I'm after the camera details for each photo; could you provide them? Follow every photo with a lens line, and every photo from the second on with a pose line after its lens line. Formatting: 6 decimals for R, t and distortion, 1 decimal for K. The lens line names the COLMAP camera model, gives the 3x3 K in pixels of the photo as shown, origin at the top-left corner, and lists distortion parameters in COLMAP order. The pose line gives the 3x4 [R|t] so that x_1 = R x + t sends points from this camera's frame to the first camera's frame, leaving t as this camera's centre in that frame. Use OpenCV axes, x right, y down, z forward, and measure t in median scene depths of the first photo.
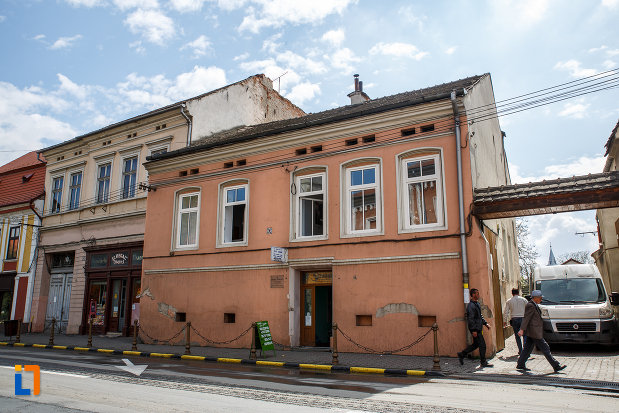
lens RADIAL K [[490.5, 0, 321.5], [0, 490.5, 202.5], [0, 0, 1]] dist [-0.060040, 0.006777]
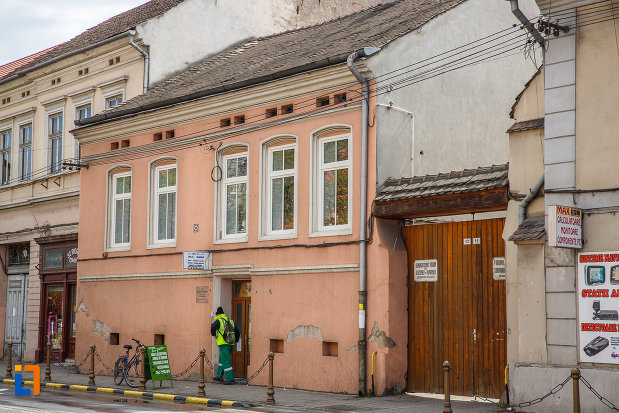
lens RADIAL K [[1133.1, 0, 309.5], [0, 1133.1, 206.5], [0, 0, 1]] dist [0.266417, -0.192511]
pose [[0.935005, -0.023690, -0.353842, 0.712273], [0.065376, 0.992180, 0.106327, -0.157965], [0.348556, -0.122549, 0.929242, -0.600833]]
